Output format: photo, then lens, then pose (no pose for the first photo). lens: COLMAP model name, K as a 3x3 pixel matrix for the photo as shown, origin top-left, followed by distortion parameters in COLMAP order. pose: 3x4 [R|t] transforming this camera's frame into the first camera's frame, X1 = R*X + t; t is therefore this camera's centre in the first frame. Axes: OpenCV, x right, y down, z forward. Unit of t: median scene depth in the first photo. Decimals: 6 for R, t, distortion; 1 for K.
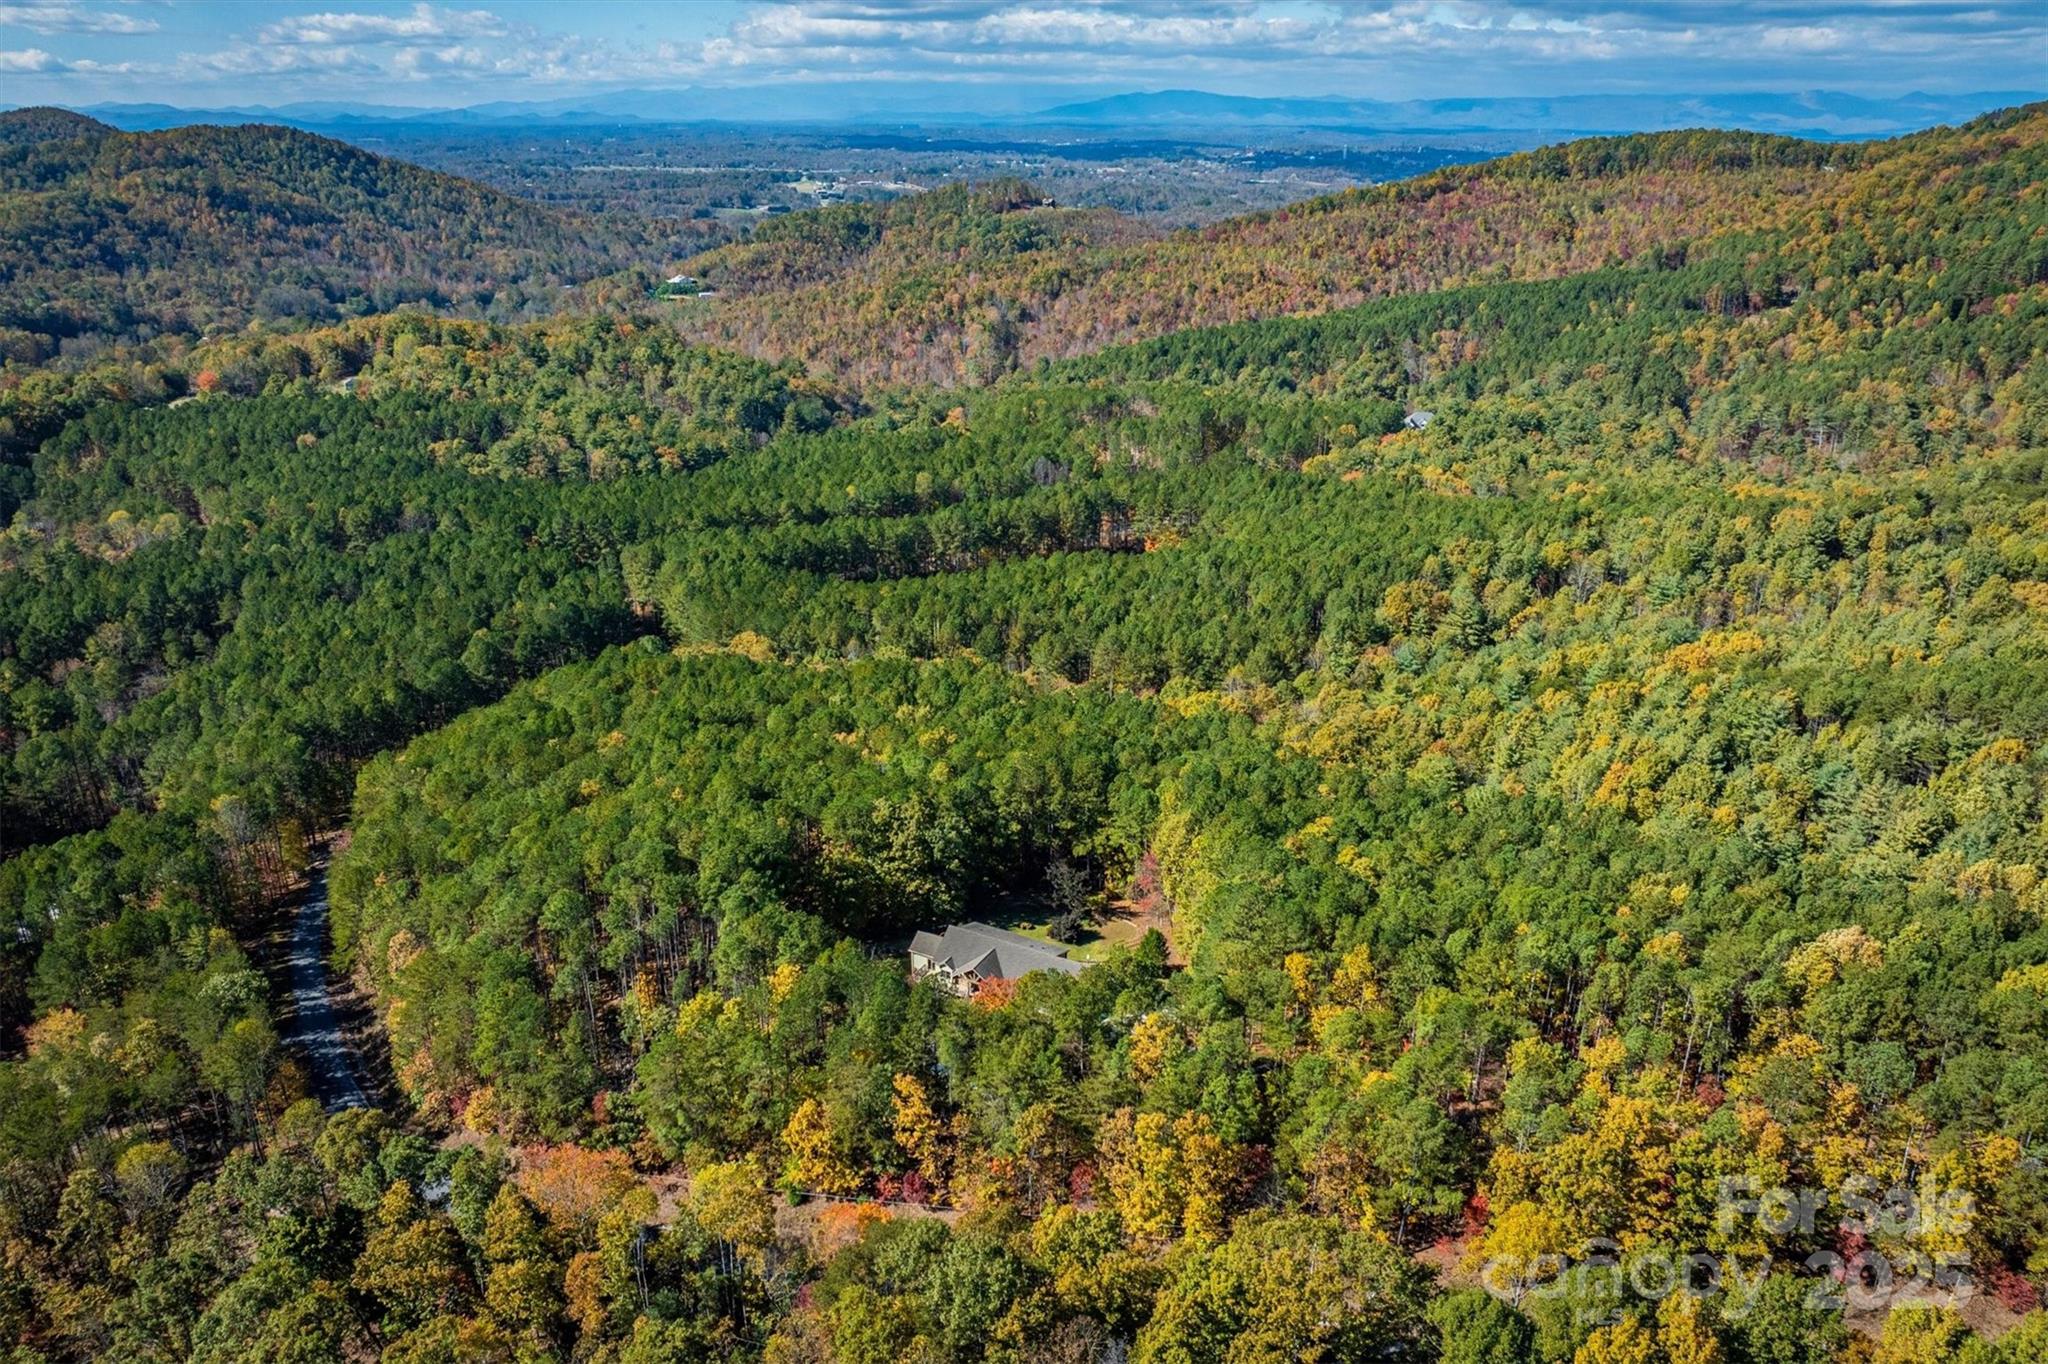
lens RADIAL K [[1466.1, 0, 1090.1], [0, 1466.1, 679.5], [0, 0, 1]] dist [-0.037328, 0.007152]
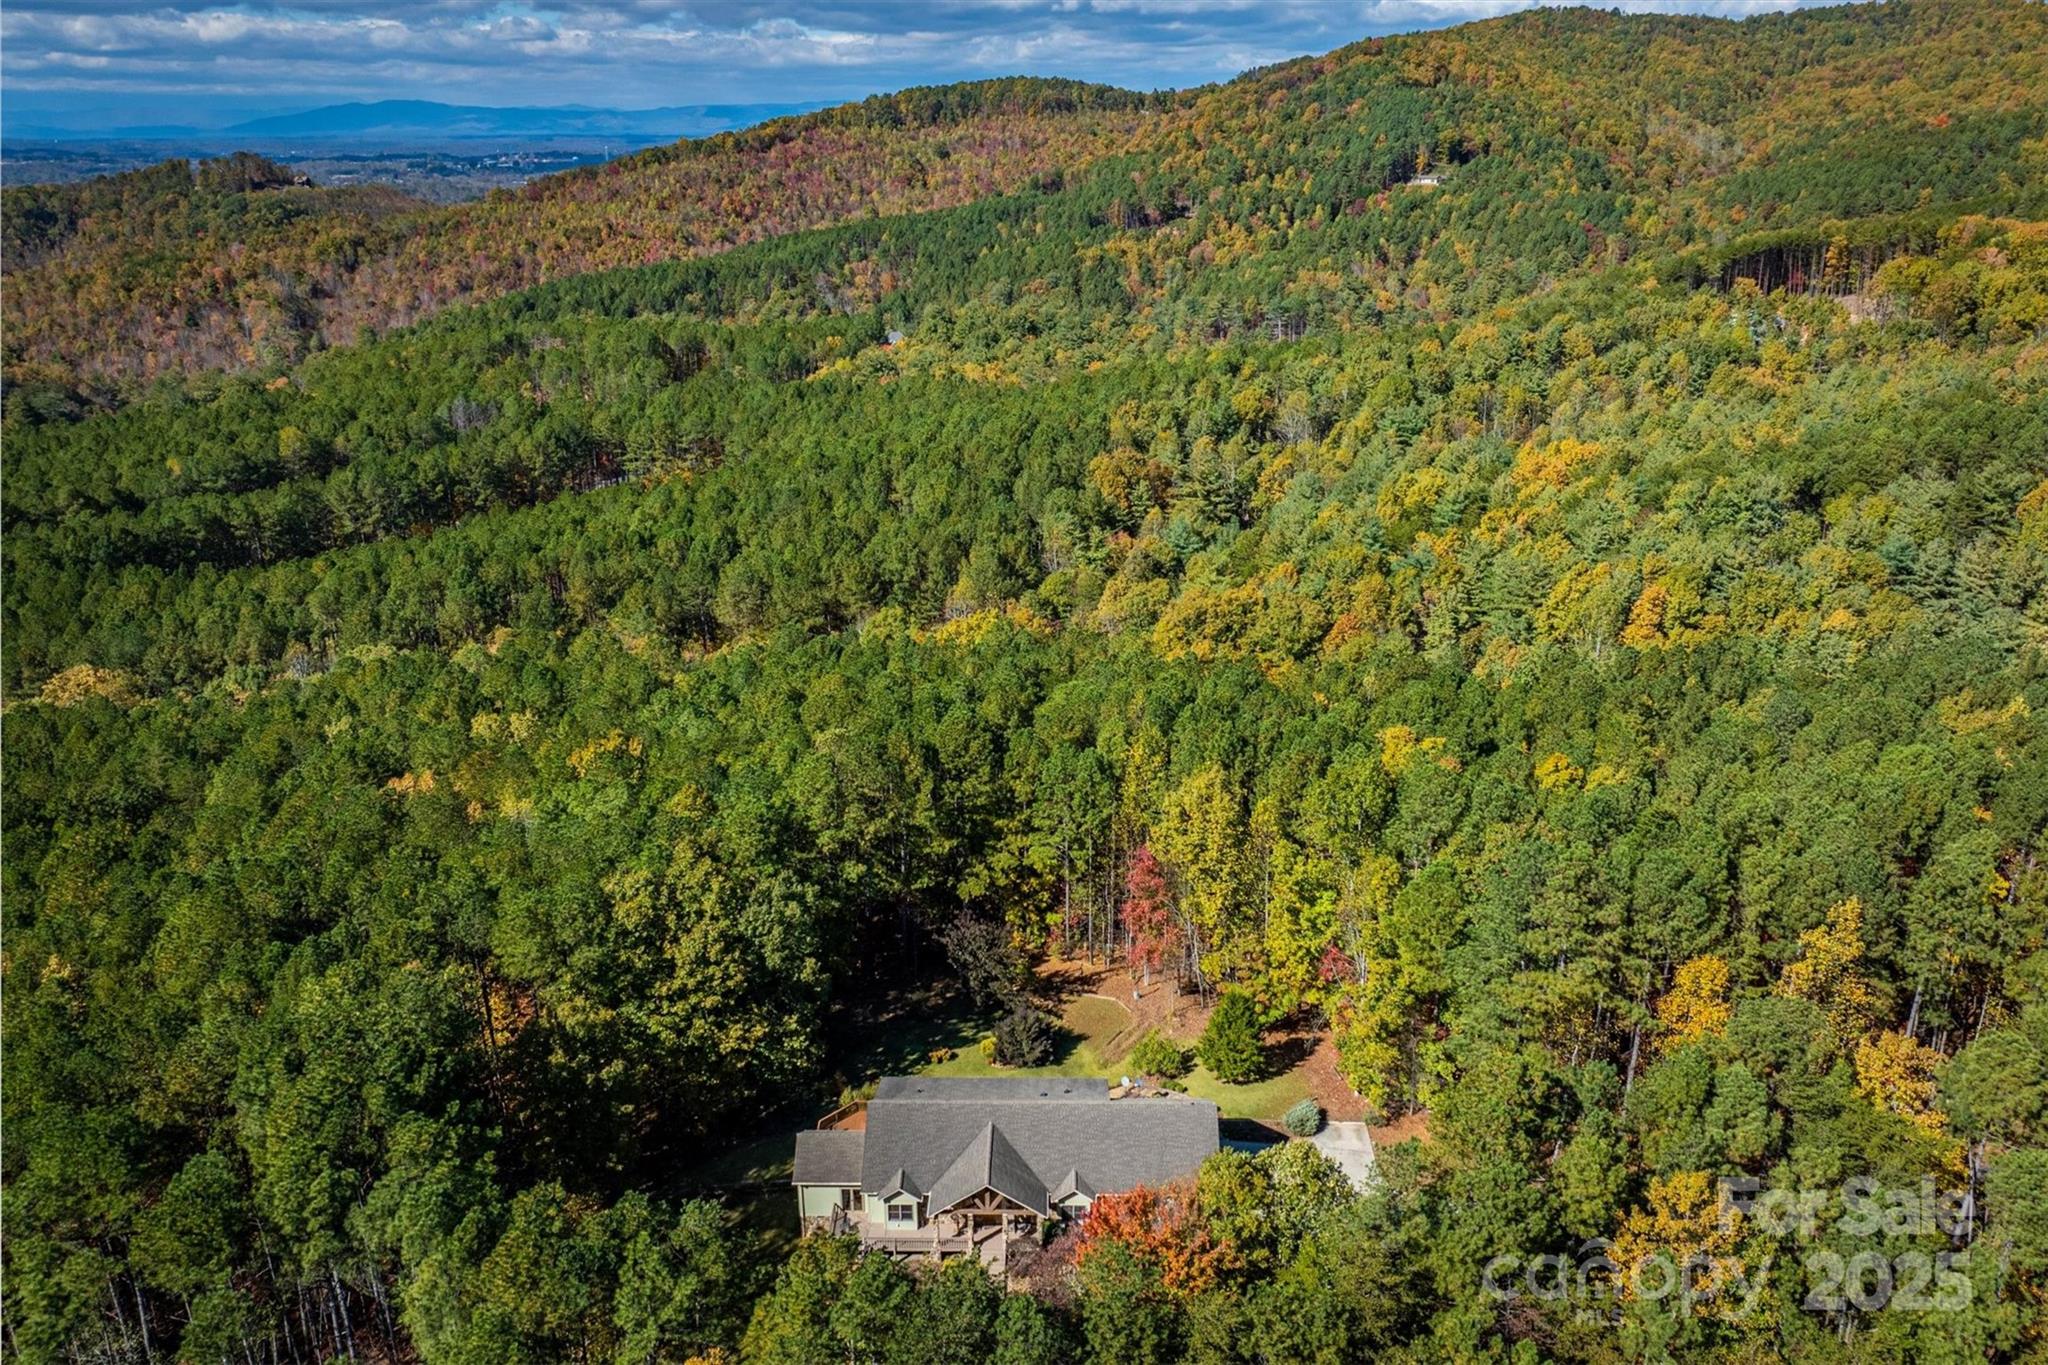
lens RADIAL K [[1466.1, 0, 1090.1], [0, 1466.1, 680.0], [0, 0, 1]] dist [-0.037328, 0.007152]
pose [[0.888273, -0.168364, 0.427346, -0.046779], [0.171829, 0.984646, 0.030768, 0.008311], [-0.425965, 0.046100, 0.903564, 0.126181]]
